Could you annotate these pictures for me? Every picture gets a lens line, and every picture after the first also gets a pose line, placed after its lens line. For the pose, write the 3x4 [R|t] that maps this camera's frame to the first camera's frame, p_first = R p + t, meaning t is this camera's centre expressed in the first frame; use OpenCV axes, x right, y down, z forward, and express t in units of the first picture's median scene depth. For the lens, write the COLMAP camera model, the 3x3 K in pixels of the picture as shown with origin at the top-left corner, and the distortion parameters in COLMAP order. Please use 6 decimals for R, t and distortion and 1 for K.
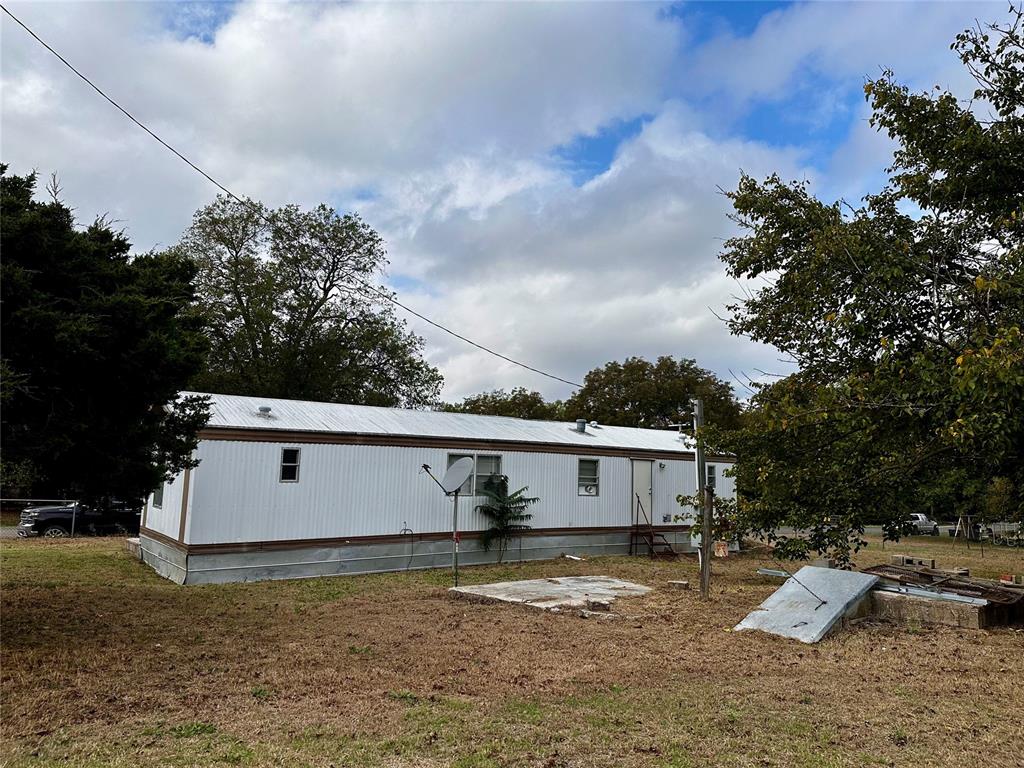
lens RADIAL K [[715.3, 0, 512.0], [0, 715.3, 384.0], [0, 0, 1]] dist [0.104780, -0.155484]
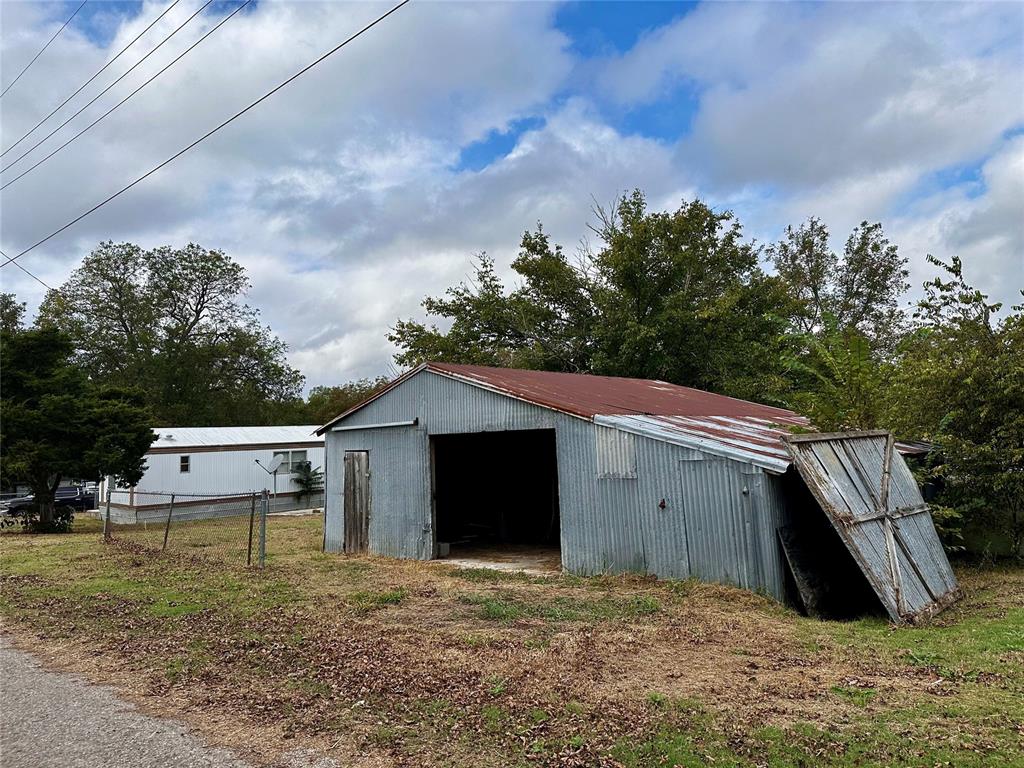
lens RADIAL K [[732.6, 0, 506.1], [0, 732.6, 379.4], [0, 0, 1]] dist [0.104971, -0.169734]
pose [[0.989890, -0.048741, 0.133200, 0.206446], [0.043664, 0.998214, 0.040777, -0.112059], [-0.134949, -0.034549, 0.990250, -0.766471]]
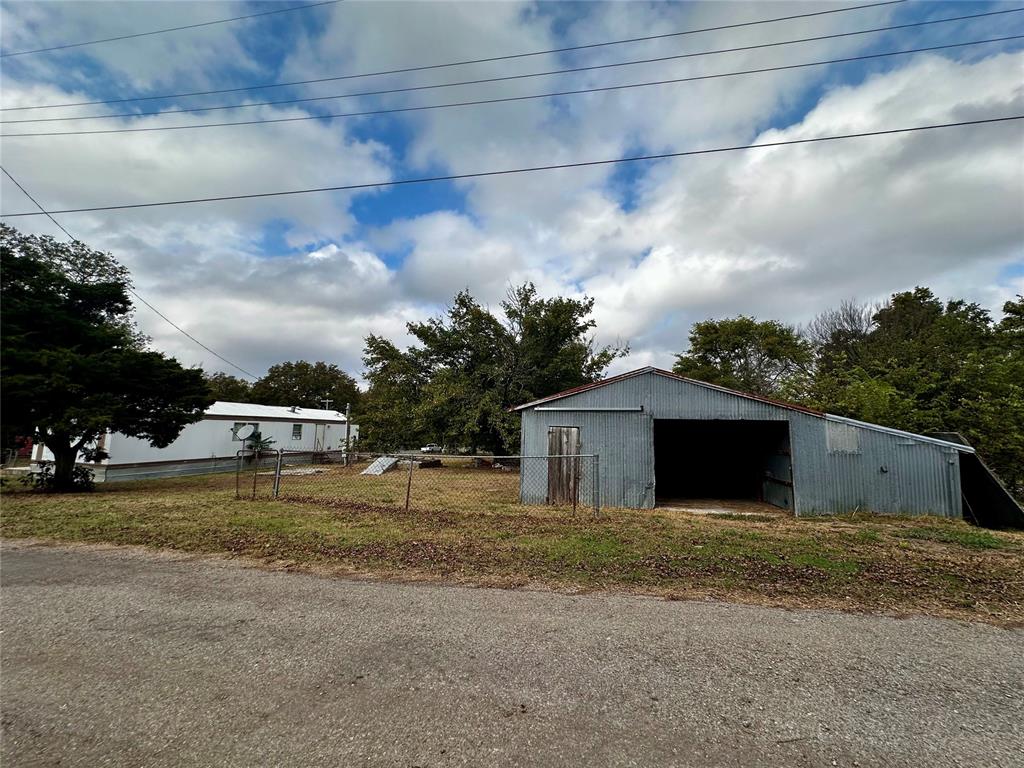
lens RADIAL K [[411.3, 0, 516.0], [0, 411.3, 383.7], [0, 0, 1]] dist [-0.002482, 0.000310]
pose [[0.780330, 0.064043, 0.622080, -0.166530], [-0.079347, 0.996842, -0.003093, -0.073979], [-0.620314, -0.046947, 0.782948, -0.458316]]
